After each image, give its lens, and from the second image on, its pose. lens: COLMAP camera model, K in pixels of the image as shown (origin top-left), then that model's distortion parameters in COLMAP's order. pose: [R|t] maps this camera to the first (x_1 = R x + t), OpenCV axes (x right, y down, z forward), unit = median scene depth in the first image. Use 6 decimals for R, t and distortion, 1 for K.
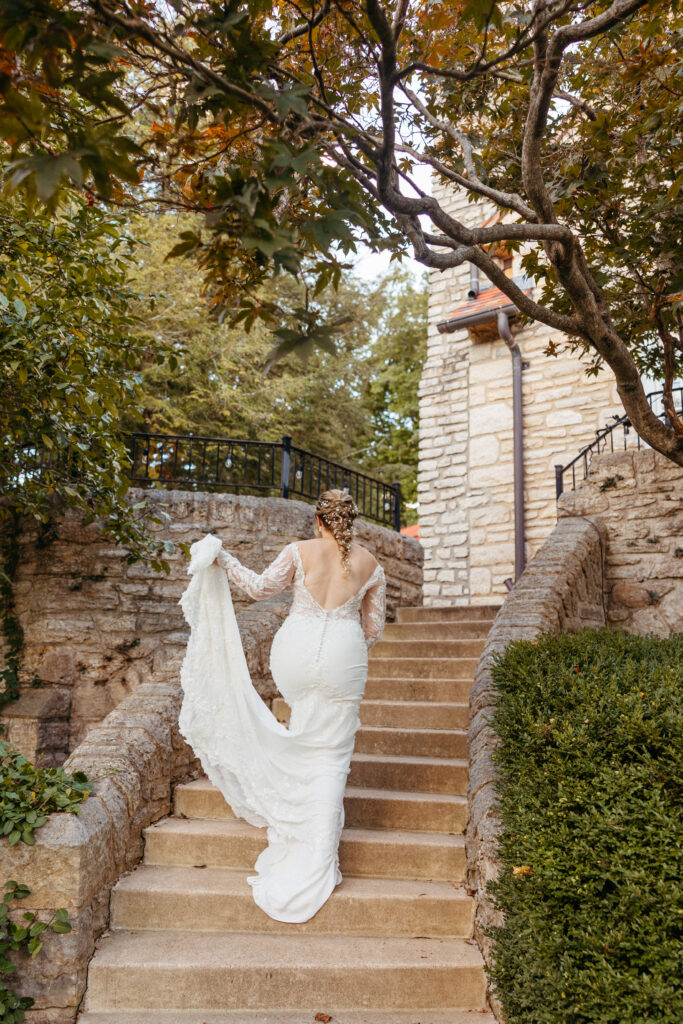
lens RADIAL K [[817.9, 0, 325.8], [0, 817.9, 534.9], [0, 0, 1]] dist [0.005703, 0.001681]
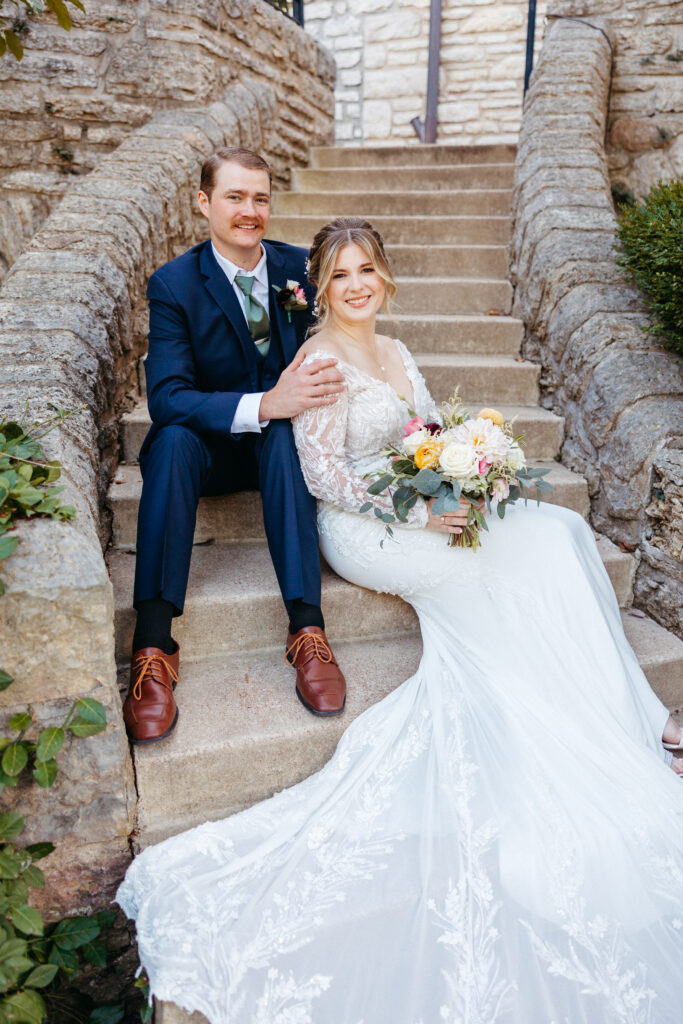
lens RADIAL K [[829.0, 0, 346.0], [0, 829.0, 481.3], [0, 0, 1]] dist [0.007834, -0.008423]
pose [[0.954898, -0.082983, 0.285103, -0.140531], [-0.048216, 0.904080, 0.424635, 0.049210], [-0.292994, -0.419230, 0.859303, 0.261297]]
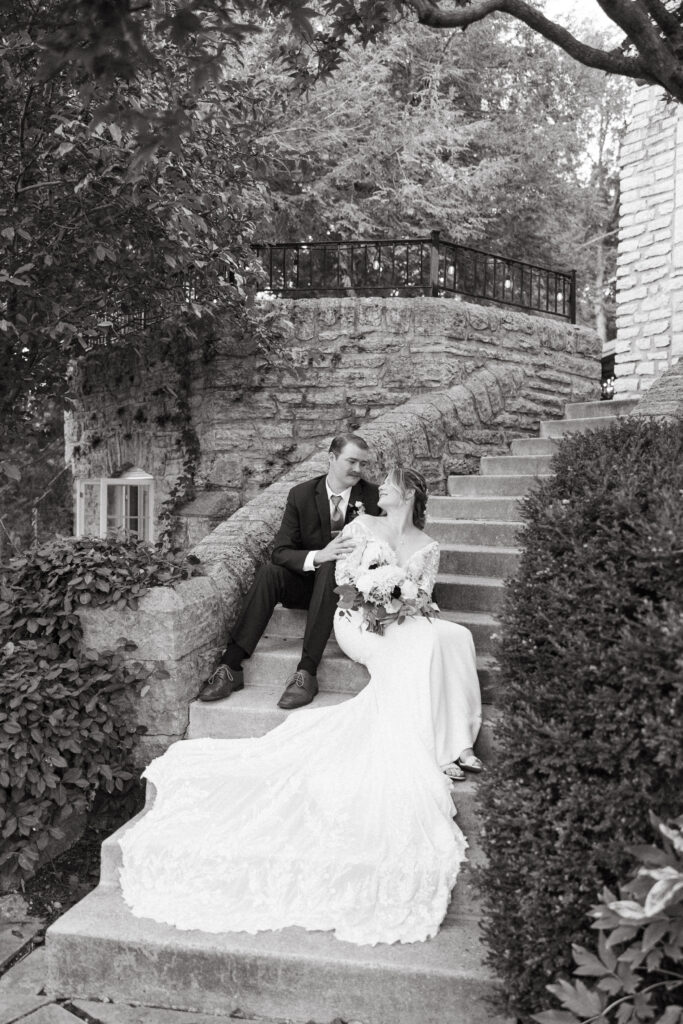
lens RADIAL K [[832.0, 0, 348.3], [0, 832.0, 514.4], [0, 0, 1]] dist [0.003668, 0.001519]
pose [[0.958777, -0.010880, -0.283951, 0.137184], [0.068019, 0.979004, 0.192158, 0.012074], [0.275898, -0.203551, 0.939387, -0.017638]]
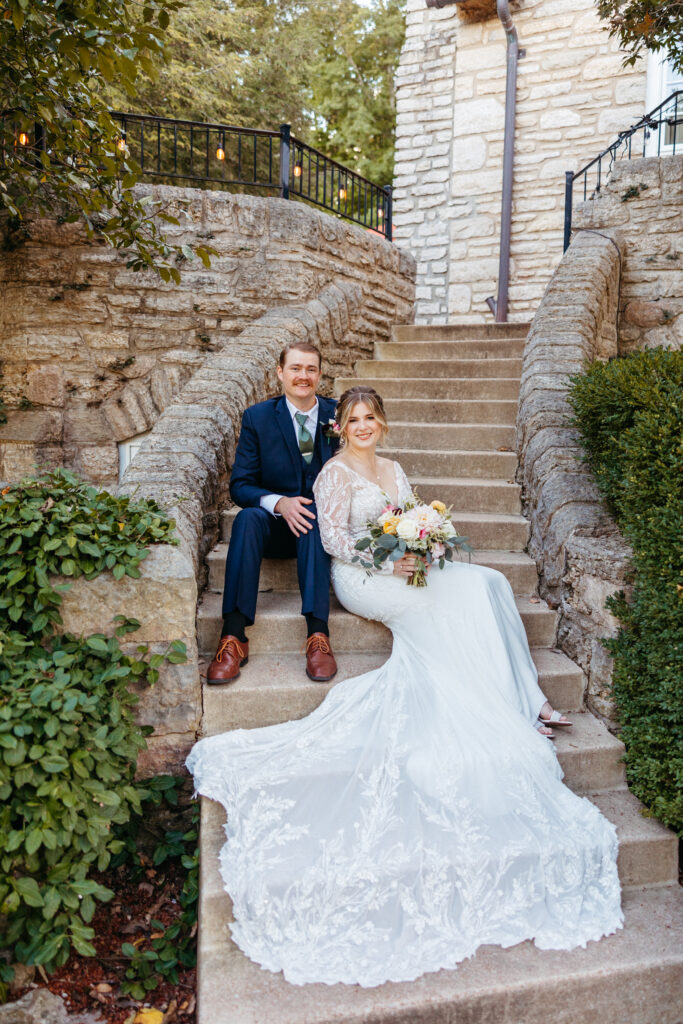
lens RADIAL K [[829.0, 0, 346.0], [0, 829.0, 481.3], [0, 0, 1]] dist [0.007834, -0.008423]
pose [[0.990065, -0.015952, 0.139703, -0.120362], [-0.022071, 0.963598, 0.266442, 0.009418], [-0.138868, -0.266878, 0.953673, 0.050941]]
